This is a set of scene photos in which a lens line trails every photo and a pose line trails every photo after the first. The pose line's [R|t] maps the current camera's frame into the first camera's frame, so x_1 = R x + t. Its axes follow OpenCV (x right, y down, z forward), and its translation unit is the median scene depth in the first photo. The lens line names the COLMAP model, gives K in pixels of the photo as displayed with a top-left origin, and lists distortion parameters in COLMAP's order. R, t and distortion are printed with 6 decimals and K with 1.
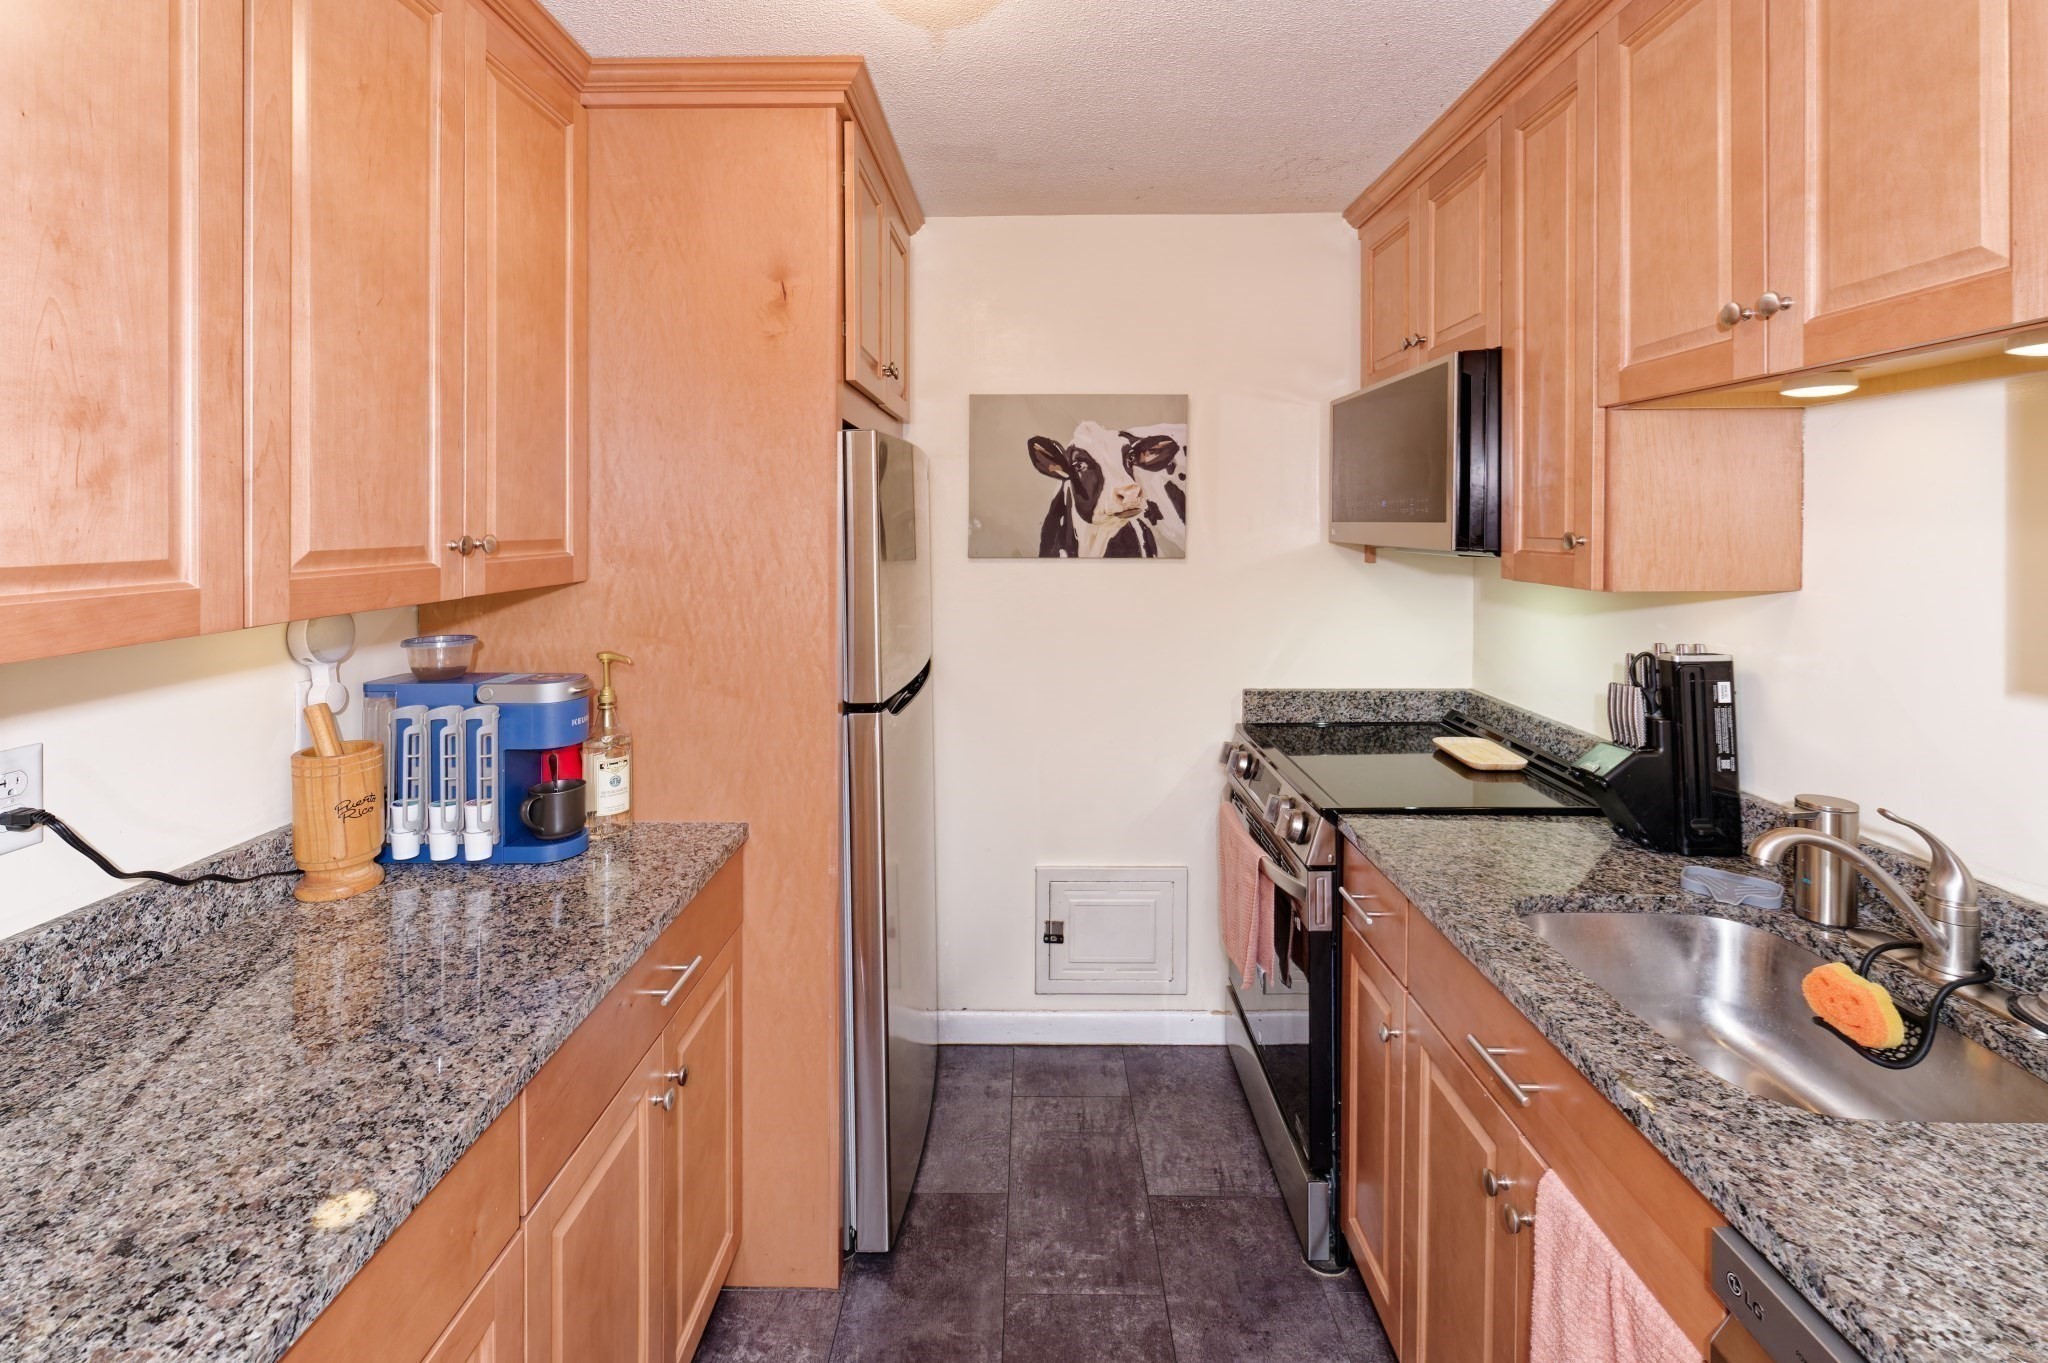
lens RADIAL K [[920.1, 0, 1025.9], [0, 920.1, 521.7], [0, 0, 1]] dist [0.000688, -0.000130]
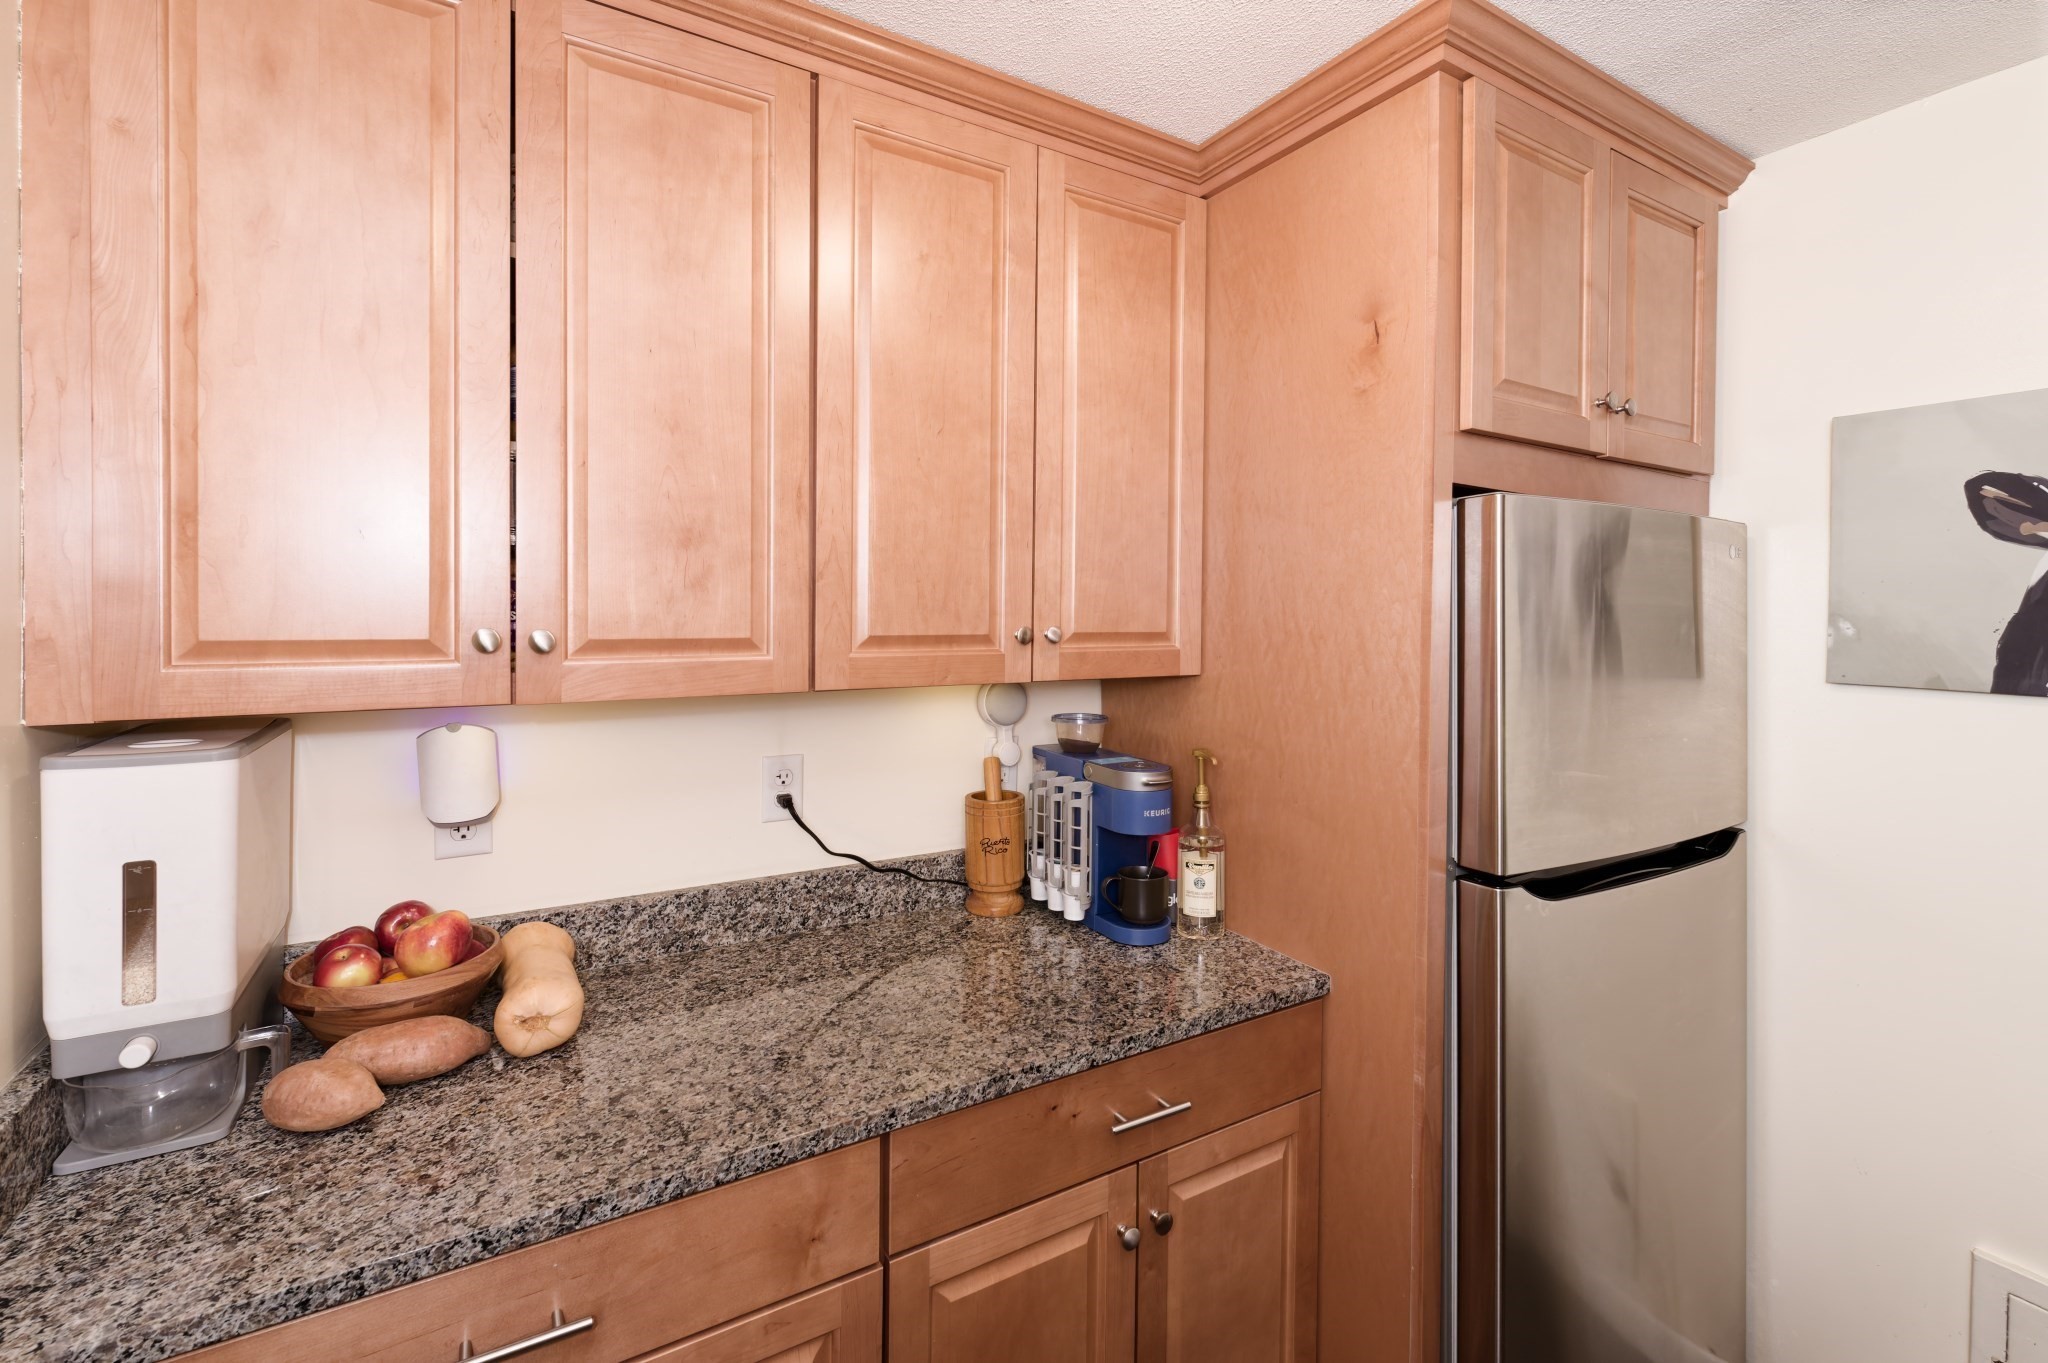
lens RADIAL K [[889.1, 0, 1025.5], [0, 889.1, 615.1], [0, 0, 1]] dist [0.003519, 0.000425]
pose [[0.524275, 0.013332, -0.851445, 0.265710], [-0.013904, 0.999878, 0.007094, -0.005470], [0.851436, 0.008119, 0.524396, 0.366097]]
